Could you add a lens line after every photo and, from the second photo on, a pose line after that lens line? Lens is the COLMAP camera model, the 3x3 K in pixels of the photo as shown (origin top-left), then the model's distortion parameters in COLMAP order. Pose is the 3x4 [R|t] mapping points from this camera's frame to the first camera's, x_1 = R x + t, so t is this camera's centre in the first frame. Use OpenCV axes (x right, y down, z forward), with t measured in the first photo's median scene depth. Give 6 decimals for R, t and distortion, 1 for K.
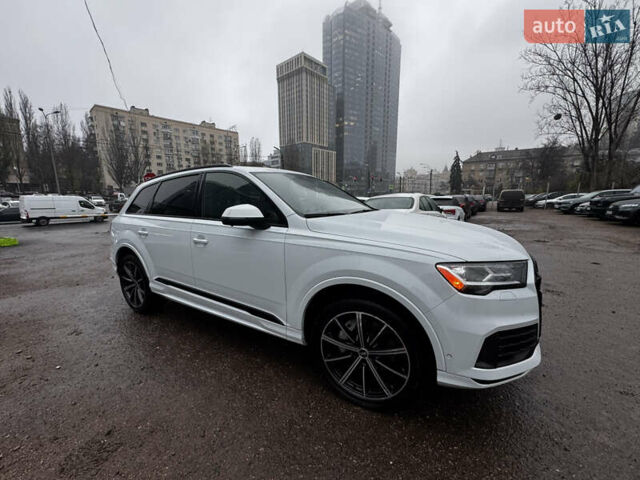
lens RADIAL K [[256.6, 0, 319.4], [0, 256.6, 240.2], [0, 0, 1]] dist [-0.001960, 0.000126]
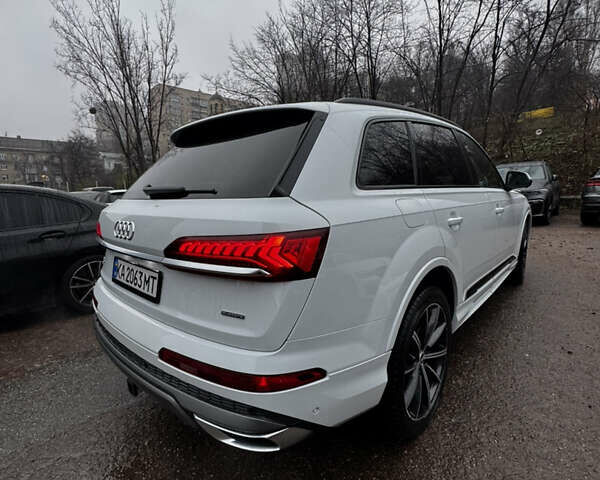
lens RADIAL K [[320.0, 0, 299.3], [0, 320.0, 241.3], [0, 0, 1]] dist [-0.001248, -0.002070]
pose [[0.191966, -0.146805, 0.970360, -0.601593], [0.184549, 0.976509, 0.111226, -0.050676], [-0.963894, 0.157727, 0.214549, 0.518189]]
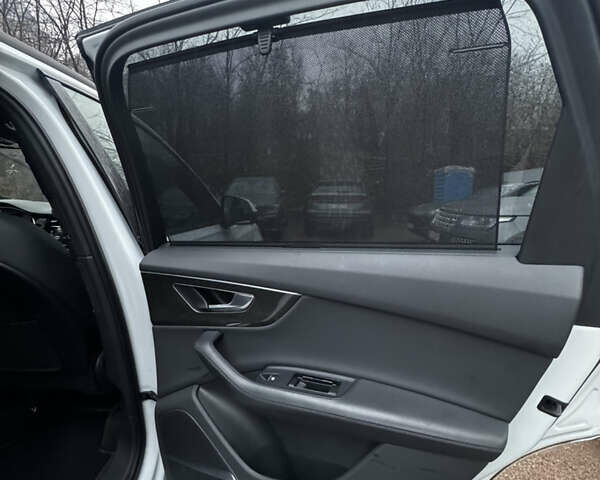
lens RADIAL K [[320.0, 0, 304.1], [0, 320.0, 238.8], [0, 0, 1]] dist [-0.001248, -0.002070]
pose [[-0.514193, -0.108000, 0.850847, -0.344909], [0.140858, 0.967936, 0.207987, -0.052741], [-0.846029, 0.226794, -0.482494, 0.389898]]
